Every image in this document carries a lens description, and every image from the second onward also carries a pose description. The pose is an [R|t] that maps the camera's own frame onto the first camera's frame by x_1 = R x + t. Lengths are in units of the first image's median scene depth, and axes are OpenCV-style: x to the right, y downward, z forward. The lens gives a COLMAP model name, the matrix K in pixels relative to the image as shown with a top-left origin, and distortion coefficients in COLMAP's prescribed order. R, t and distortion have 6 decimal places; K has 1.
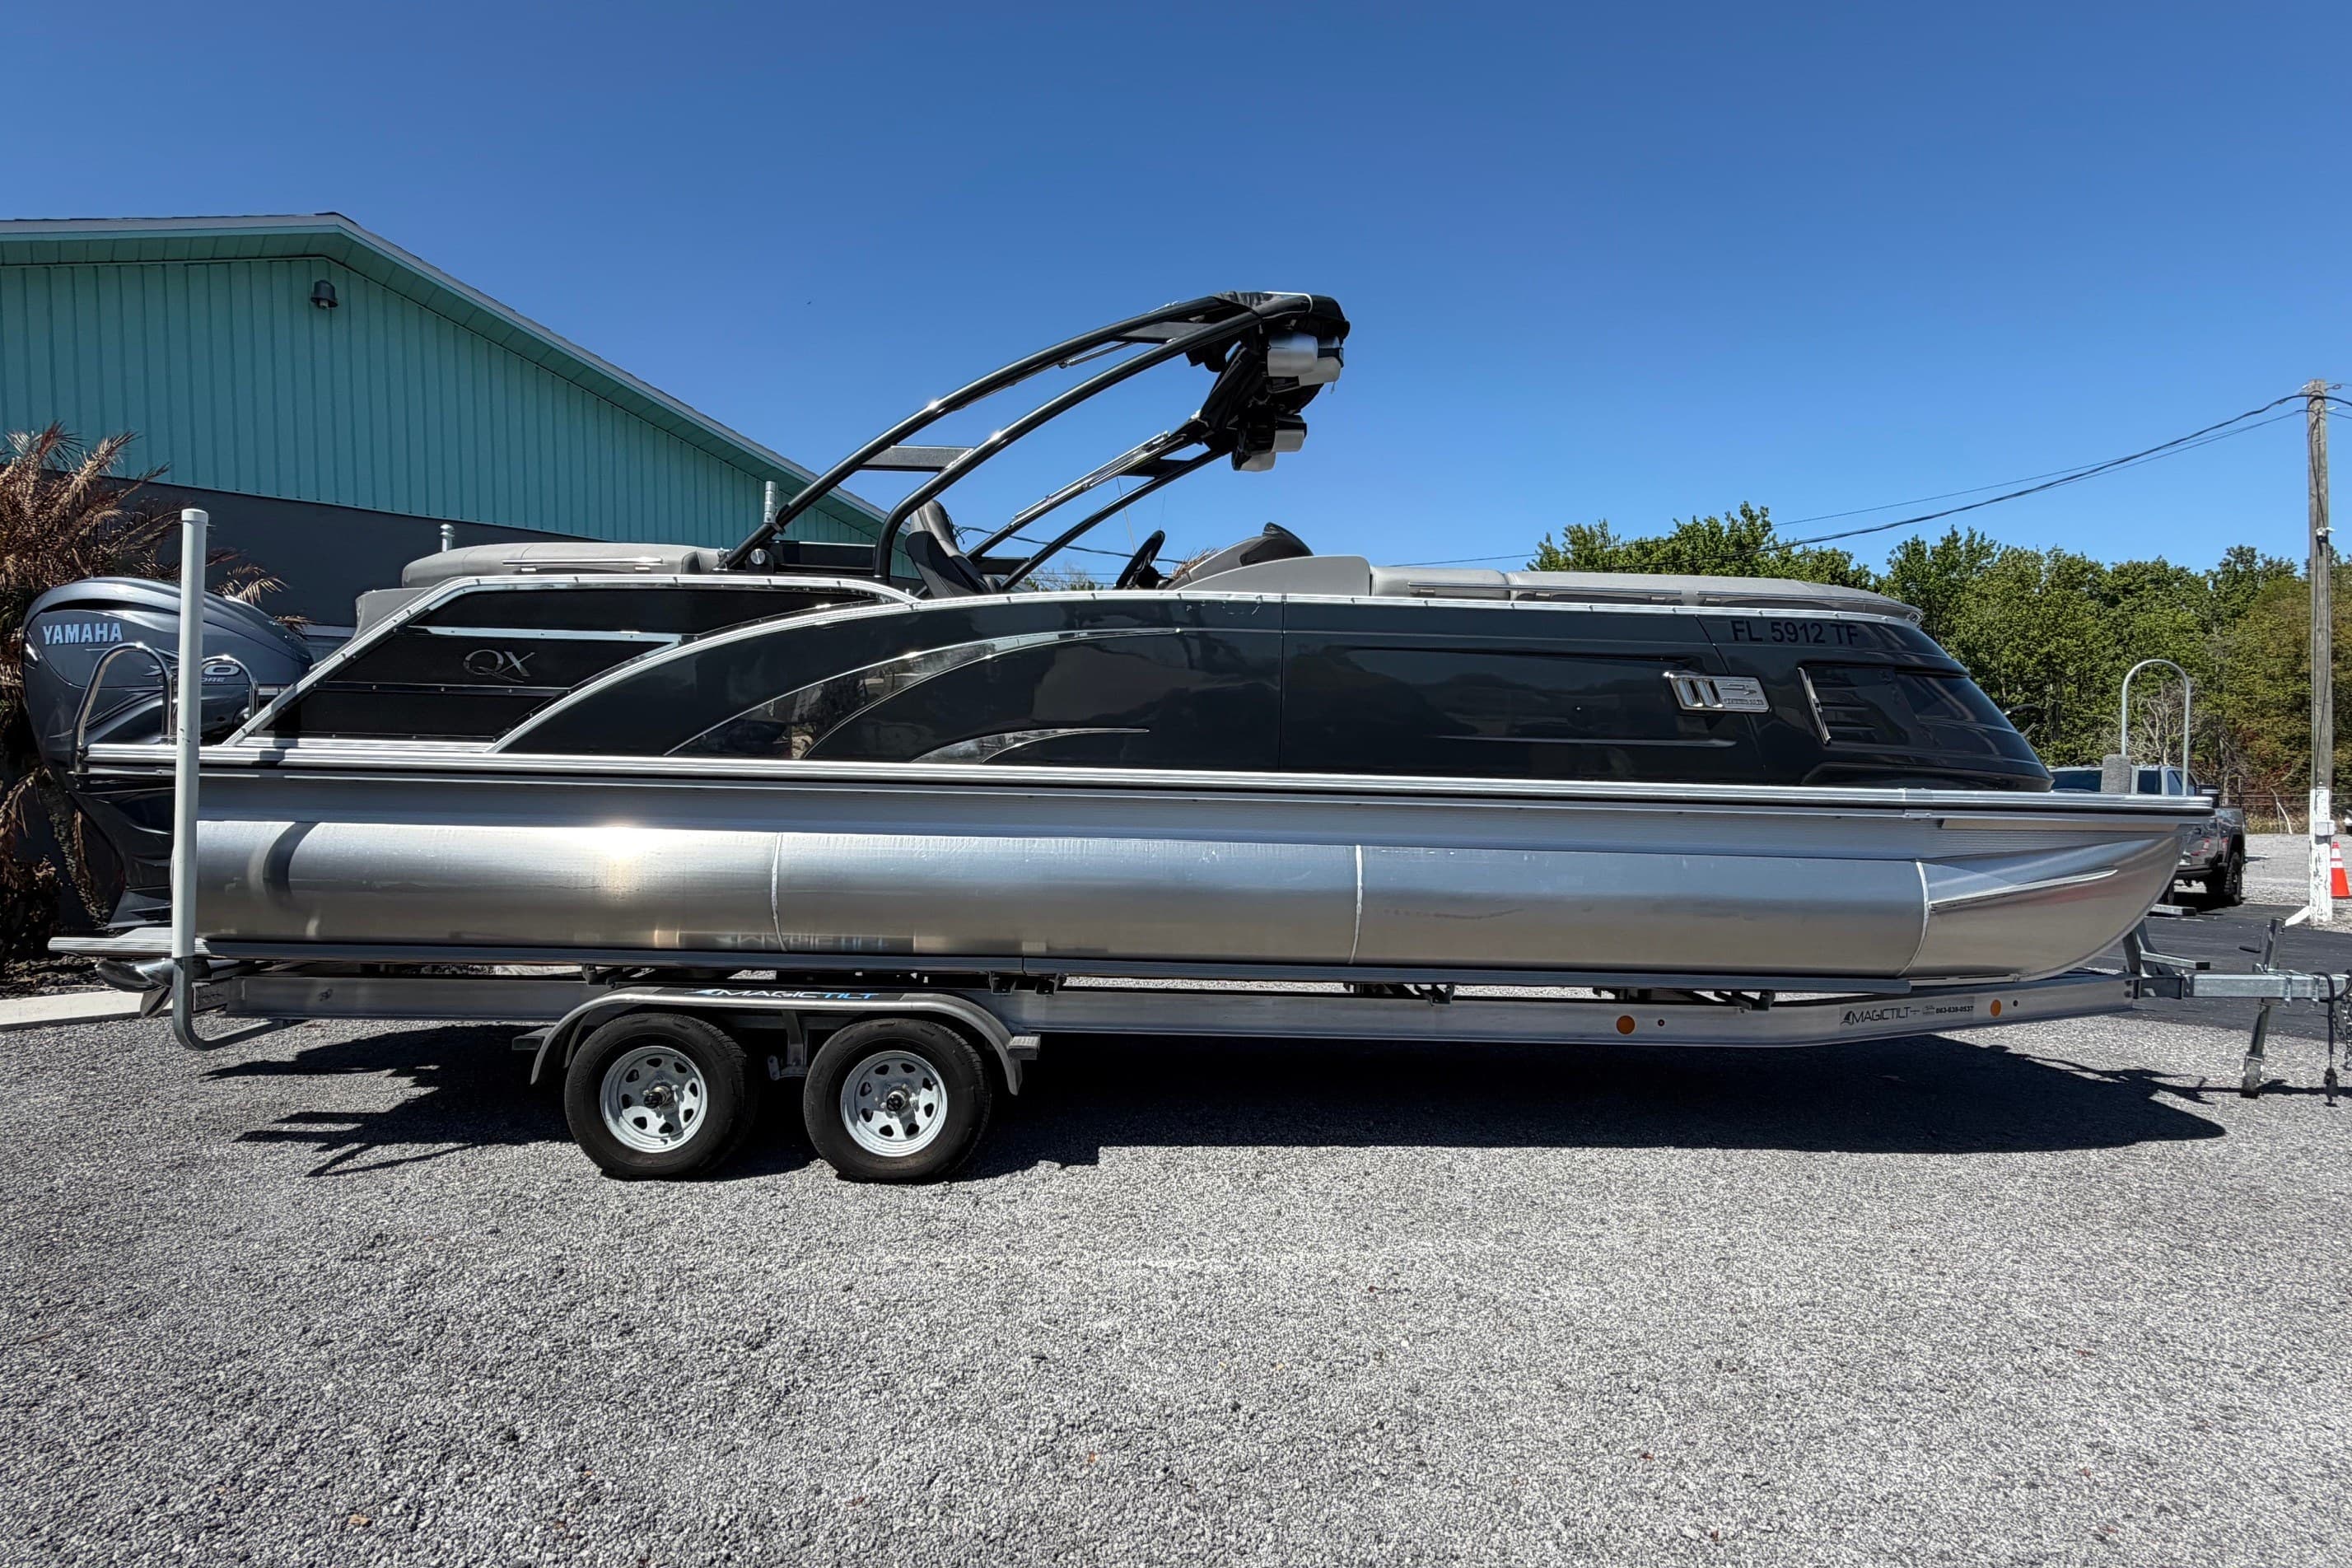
lens RADIAL K [[1170.0, 0, 1169.1], [0, 1170.0, 773.0], [0, 0, 1]] dist [0.001885, -0.001209]
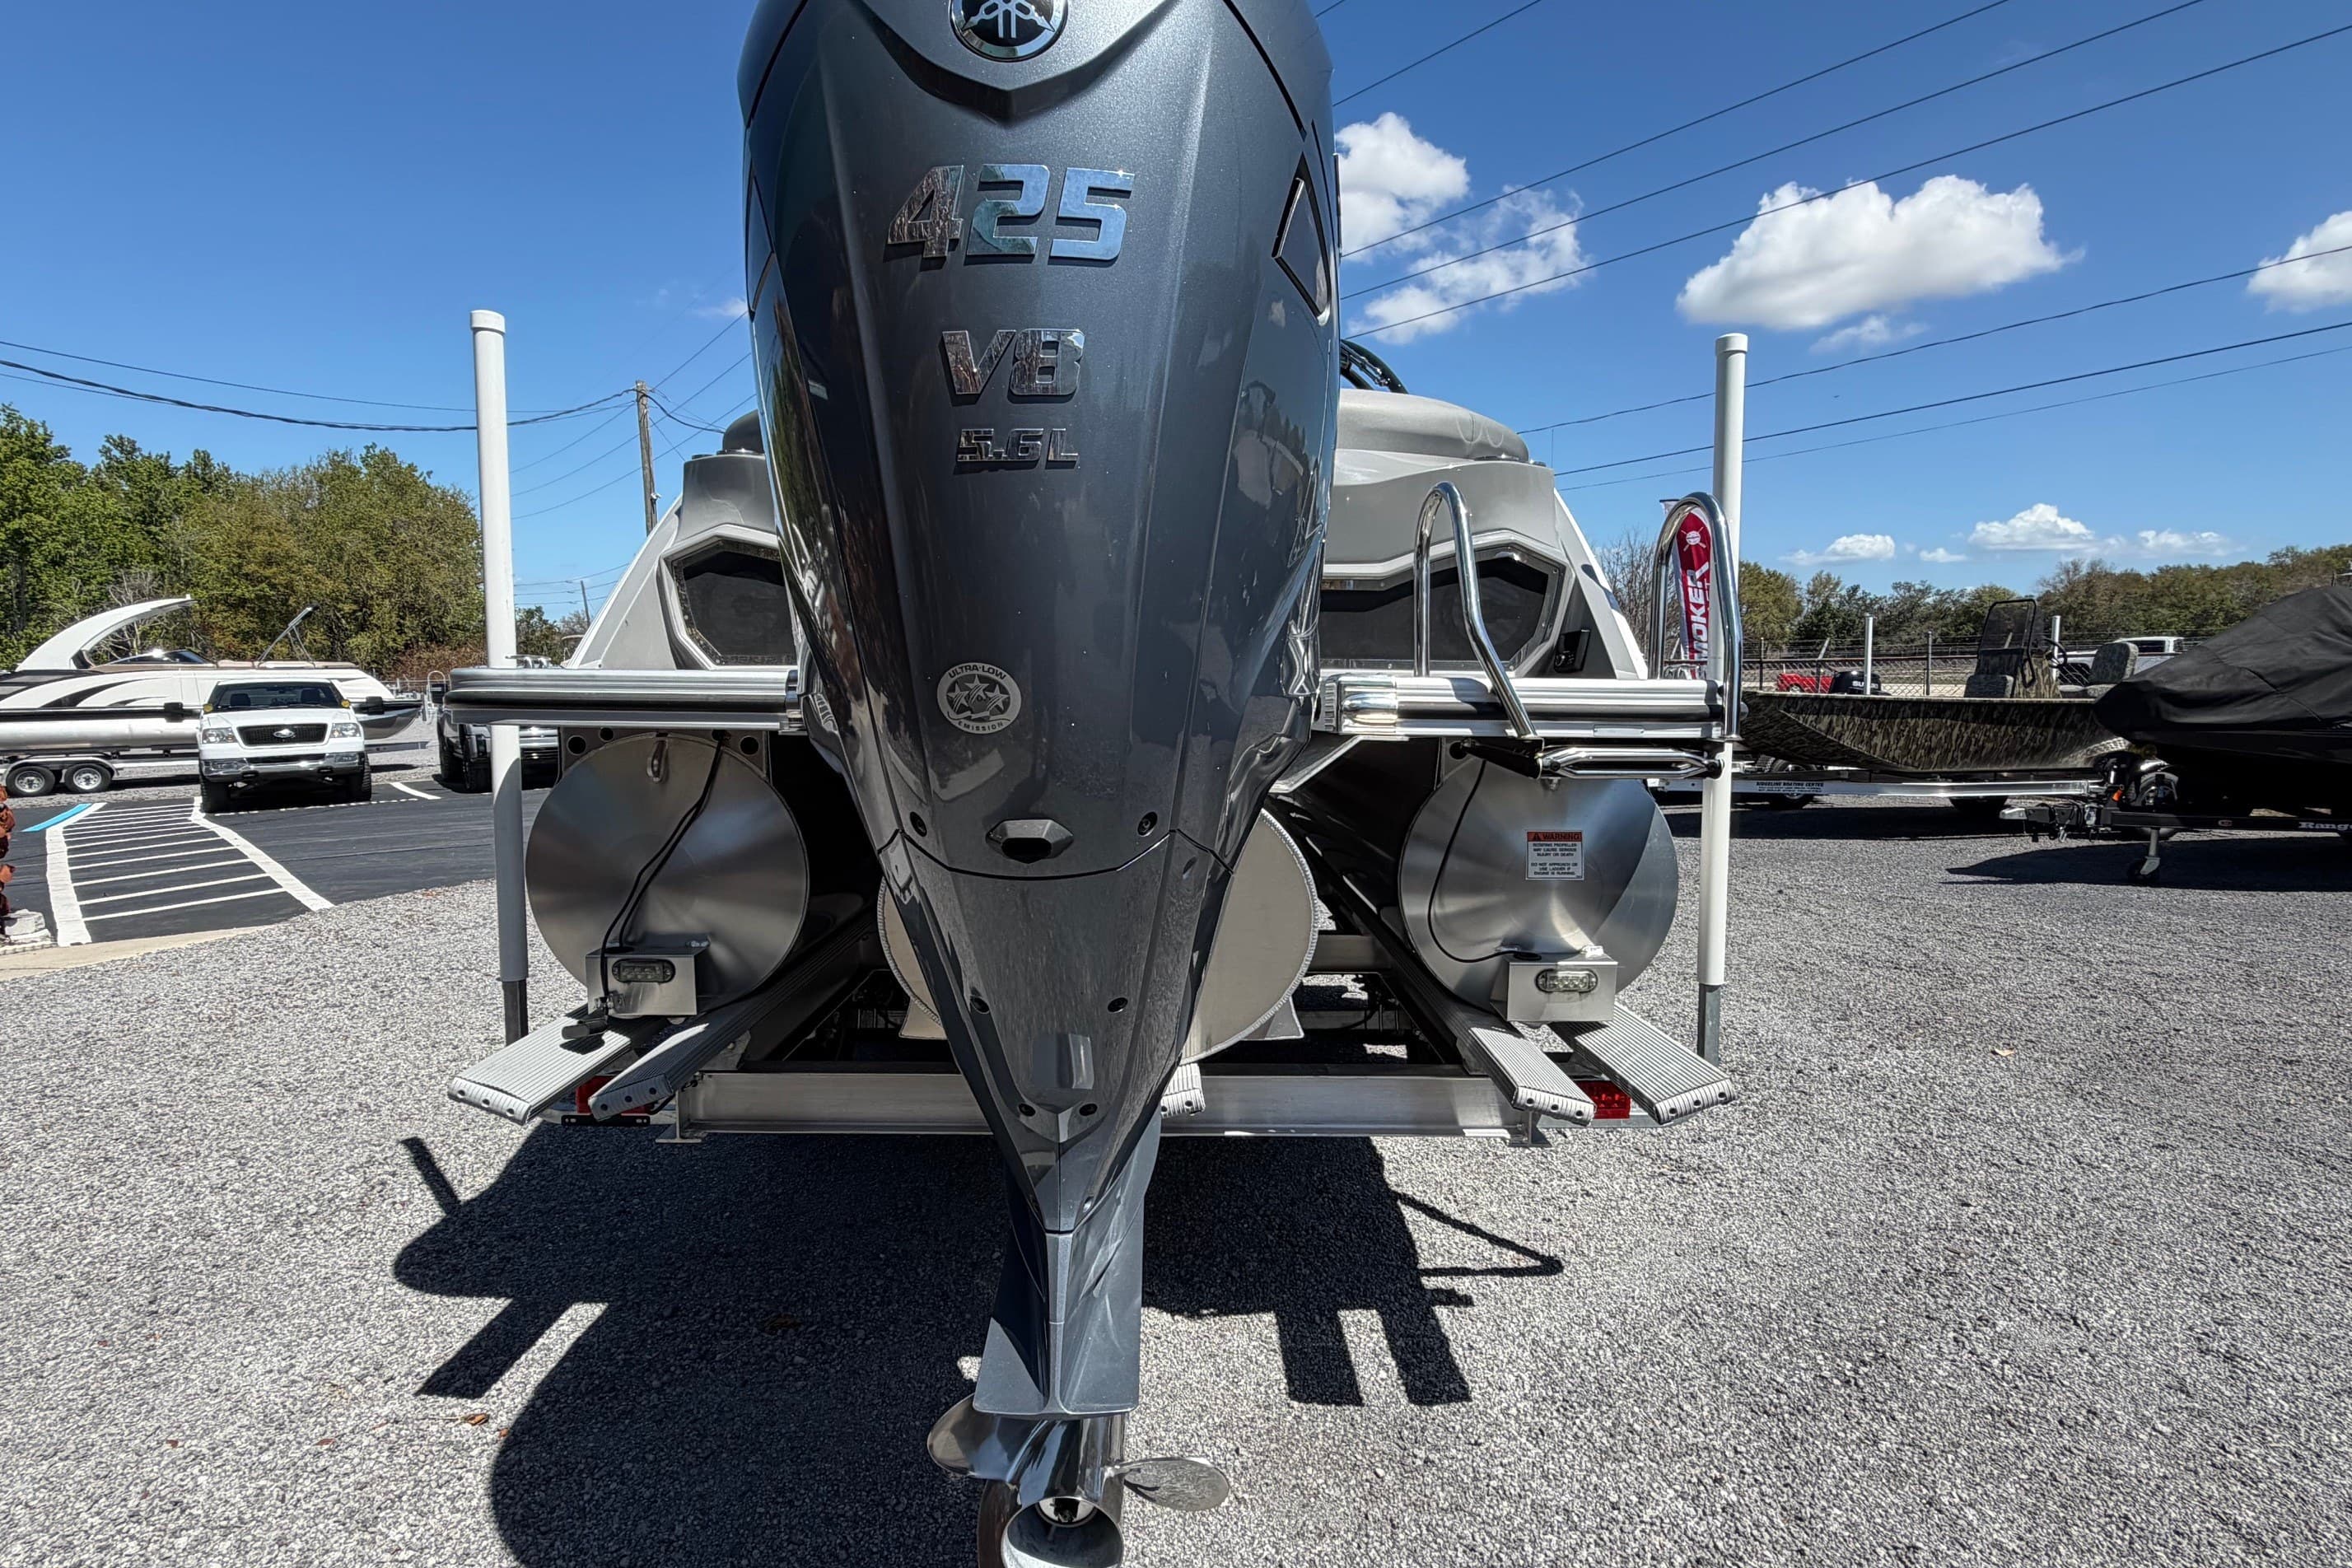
lens RADIAL K [[1170.0, 0, 1169.1], [0, 1170.0, 773.0], [0, 0, 1]] dist [0.001885, -0.001209]
pose [[0.020747, -0.096983, 0.995070, -1.425769], [0.002506, 0.995286, 0.096951, -0.034181], [-0.999782, 0.000482, 0.020893, 1.218091]]
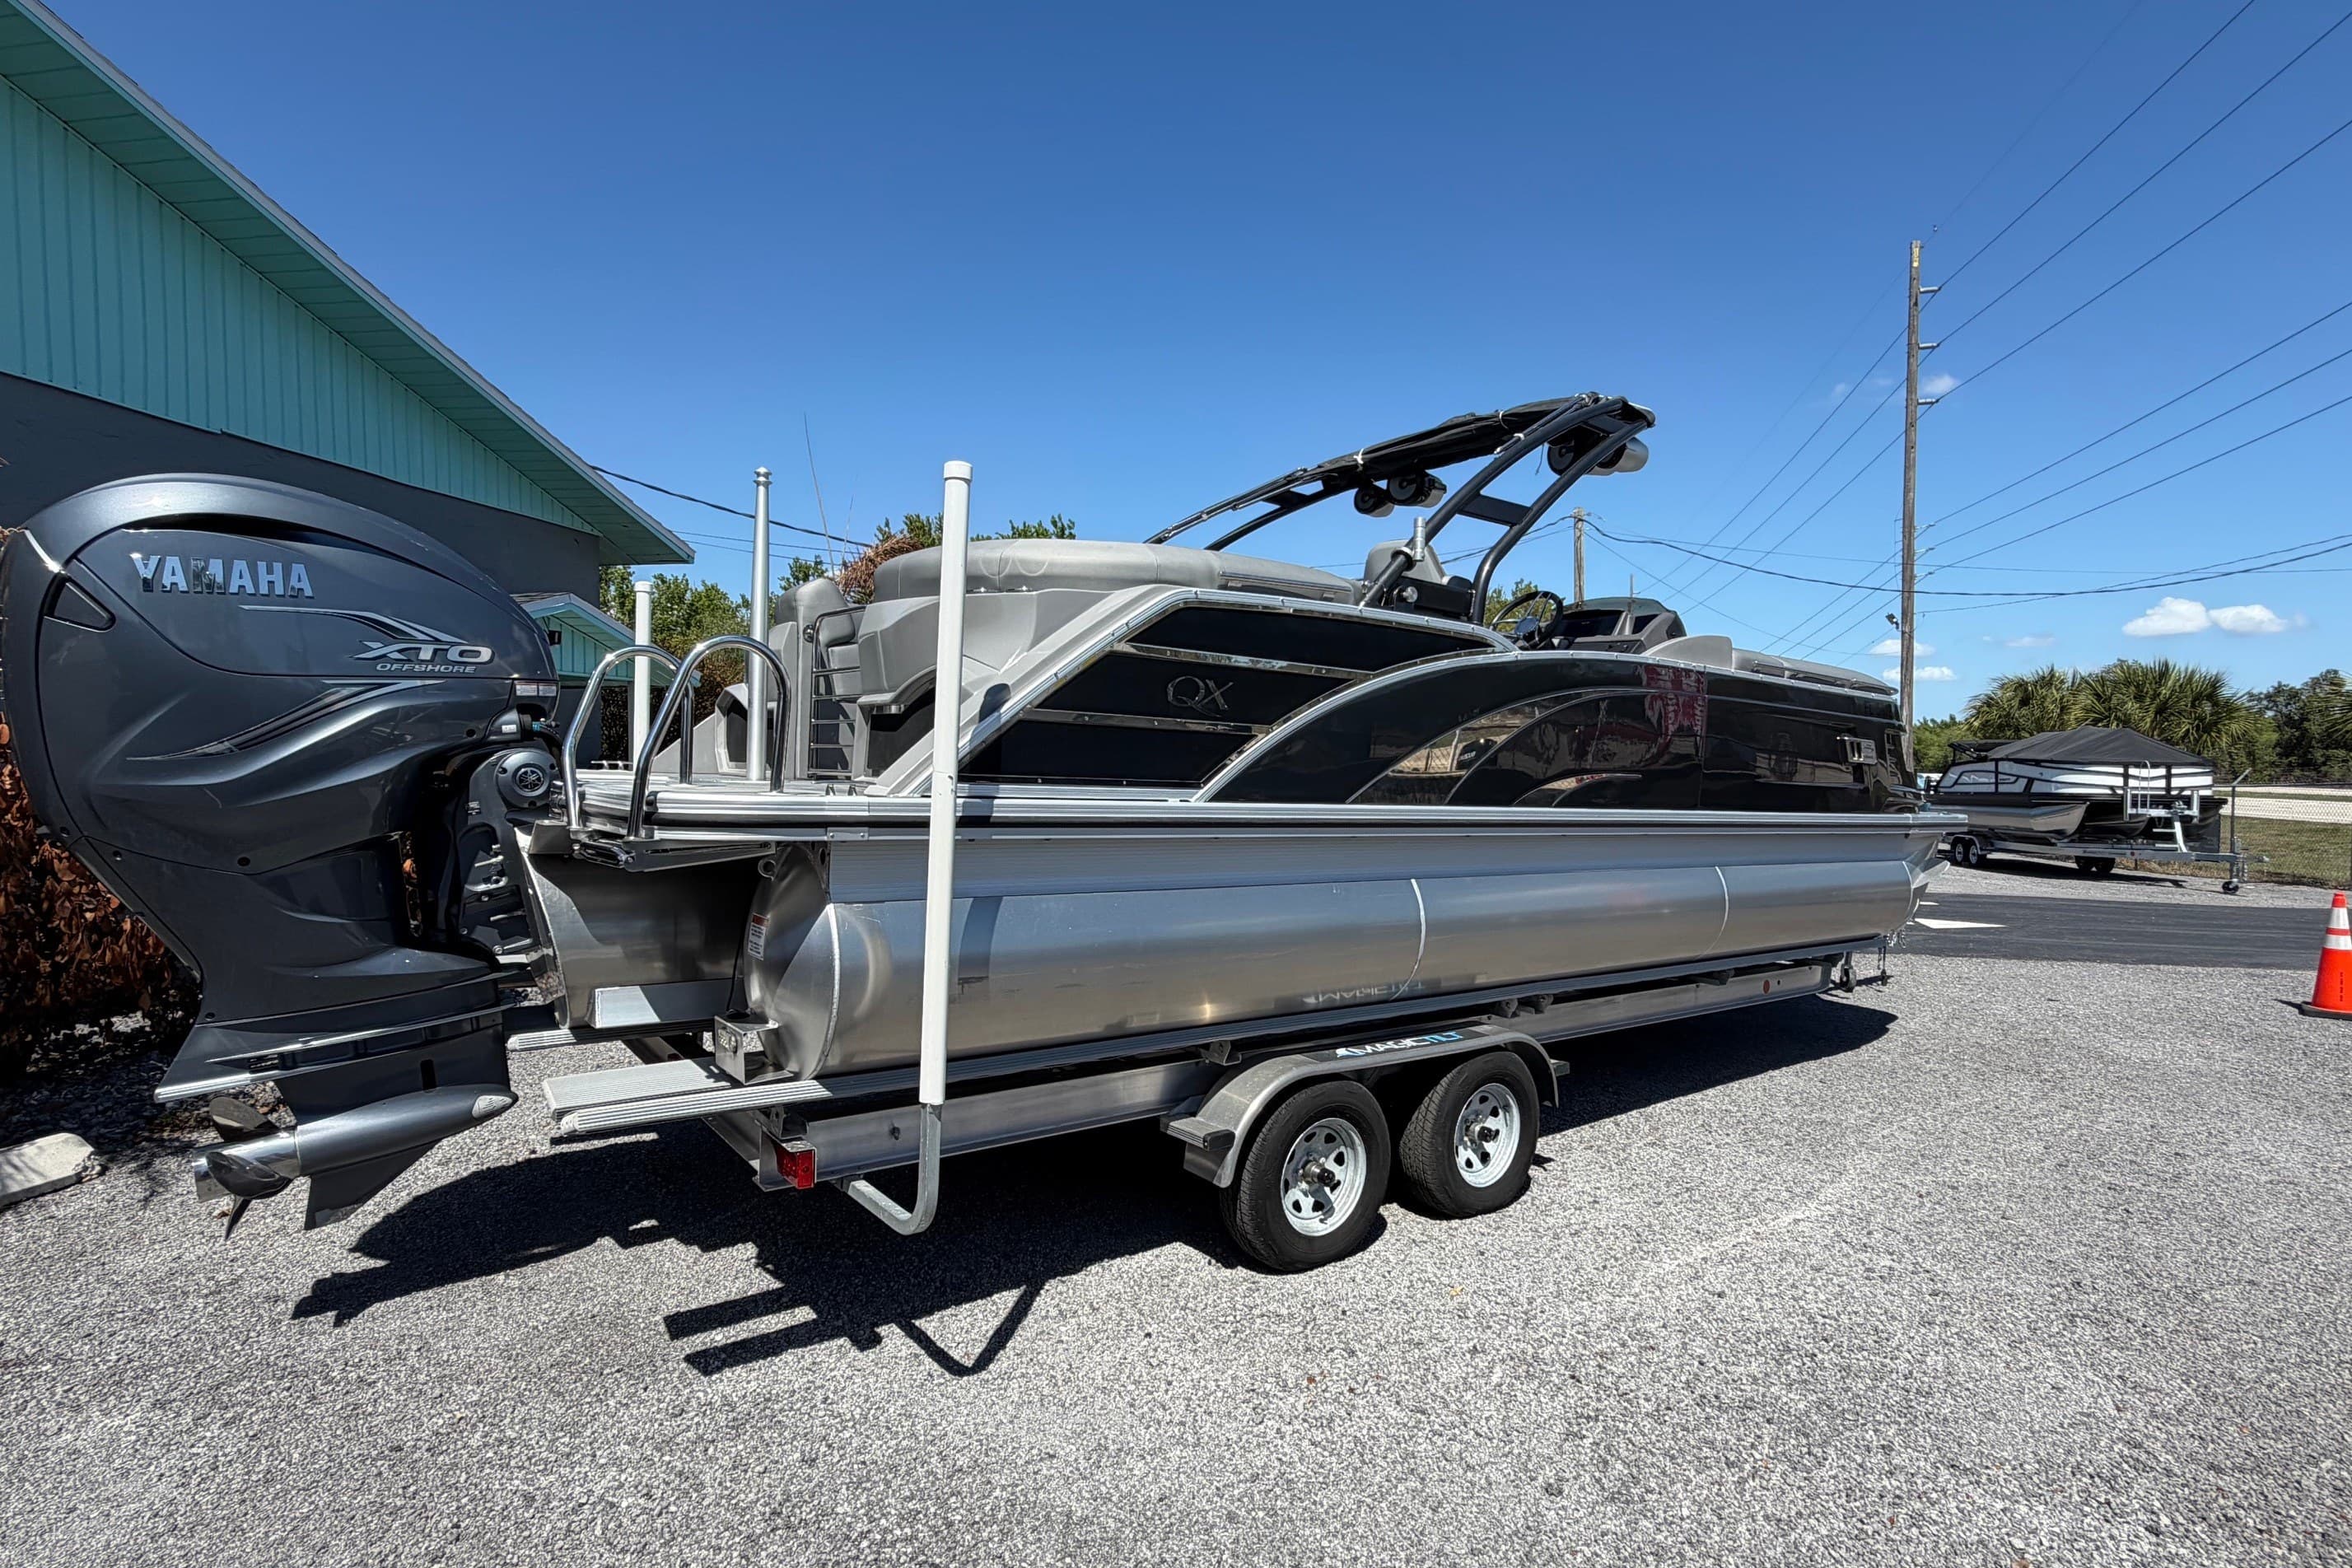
lens RADIAL K [[1170.0, 0, 1169.1], [0, 1170.0, 773.0], [0, 0, 1]] dist [0.001885, -0.001209]
pose [[0.806625, 0.003693, 0.591052, -1.063181], [-0.016941, 0.999714, 0.016873, -0.050157], [-0.590821, -0.023623, 0.806457, 0.333825]]
